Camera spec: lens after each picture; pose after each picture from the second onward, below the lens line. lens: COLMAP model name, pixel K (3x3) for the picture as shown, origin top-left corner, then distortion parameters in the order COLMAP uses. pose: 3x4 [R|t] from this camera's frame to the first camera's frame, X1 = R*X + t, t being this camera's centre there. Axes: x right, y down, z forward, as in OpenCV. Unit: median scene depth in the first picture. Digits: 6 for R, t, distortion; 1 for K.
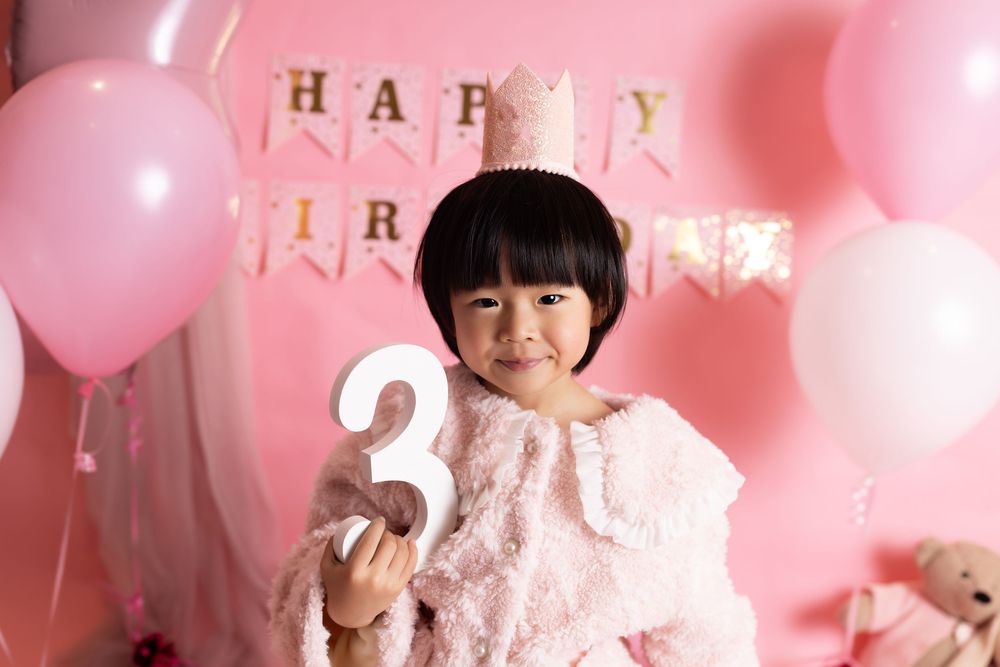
lens RADIAL K [[928.2, 0, 525.3], [0, 928.2, 328.6], [0, 0, 1]] dist [0.011564, 0.003220]
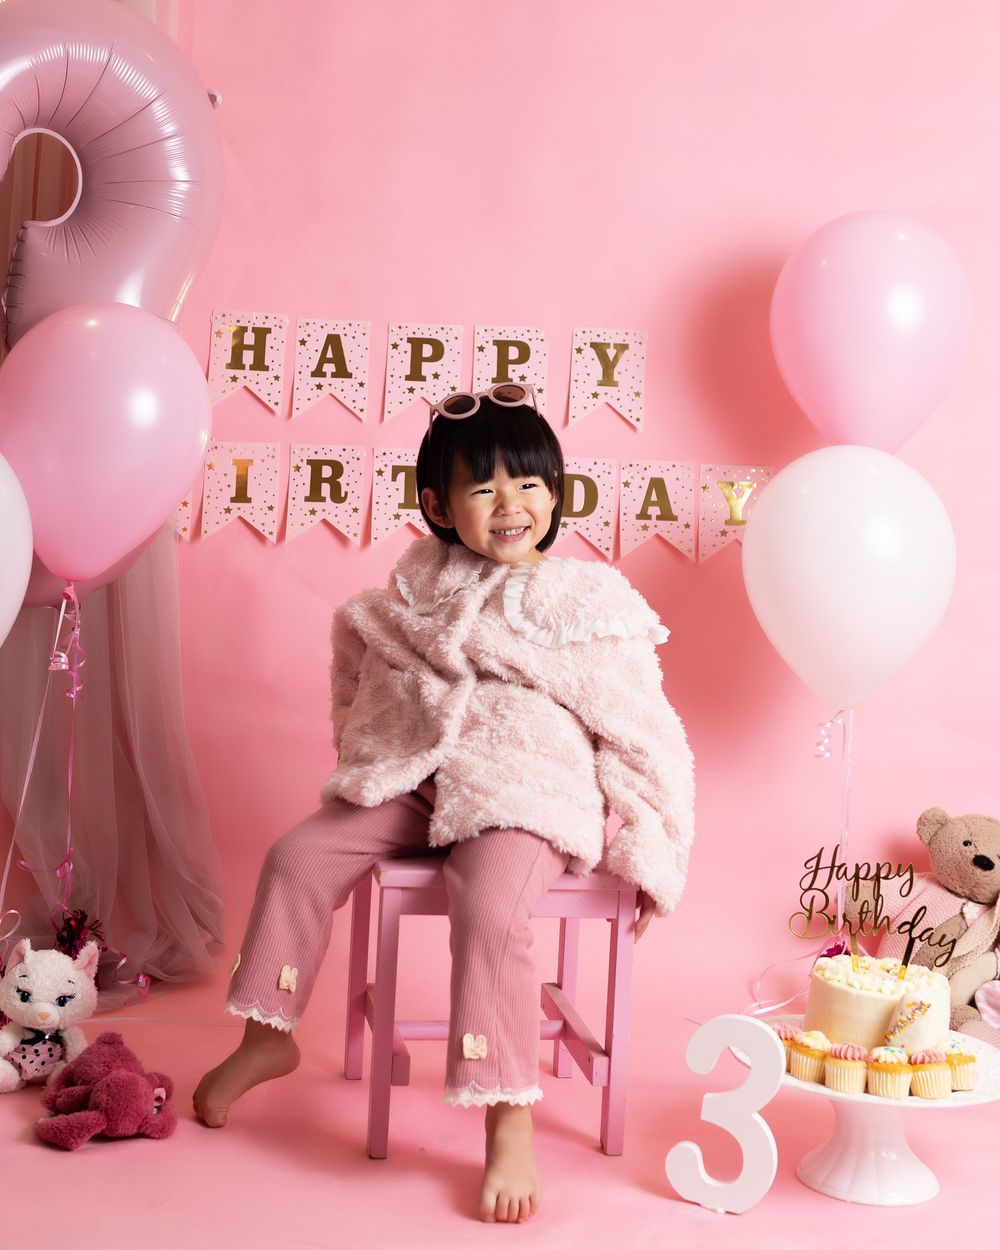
lens RADIAL K [[1837.3, 0, 462.9], [0, 1837.3, 524.4], [0, 0, 1]] dist [0.024347, -0.030376]
pose [[0.999763, -0.014319, -0.016383, 0.012493], [0.010599, 0.978052, -0.208091, 0.312926], [0.019003, 0.207868, 0.977972, -0.793566]]
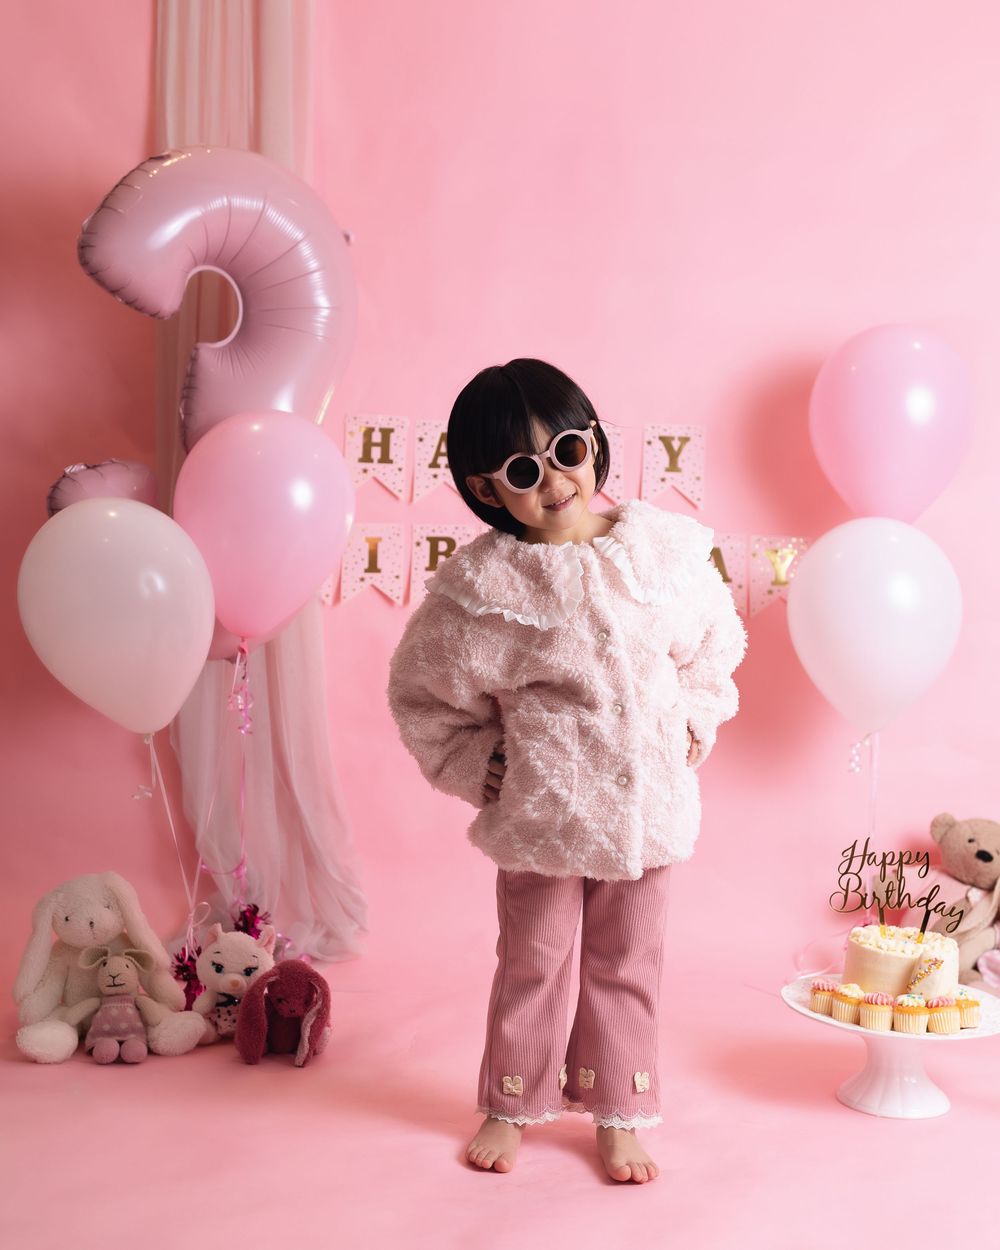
lens RADIAL K [[1594.2, 0, 518.4], [0, 1594.2, 673.8], [0, 0, 1]] dist [0.015255, -0.014673]
pose [[0.999317, -0.028193, -0.023892, -0.019610], [0.024014, 0.986819, -0.160039, 0.342805], [0.028089, 0.159356, 0.986822, -0.895312]]
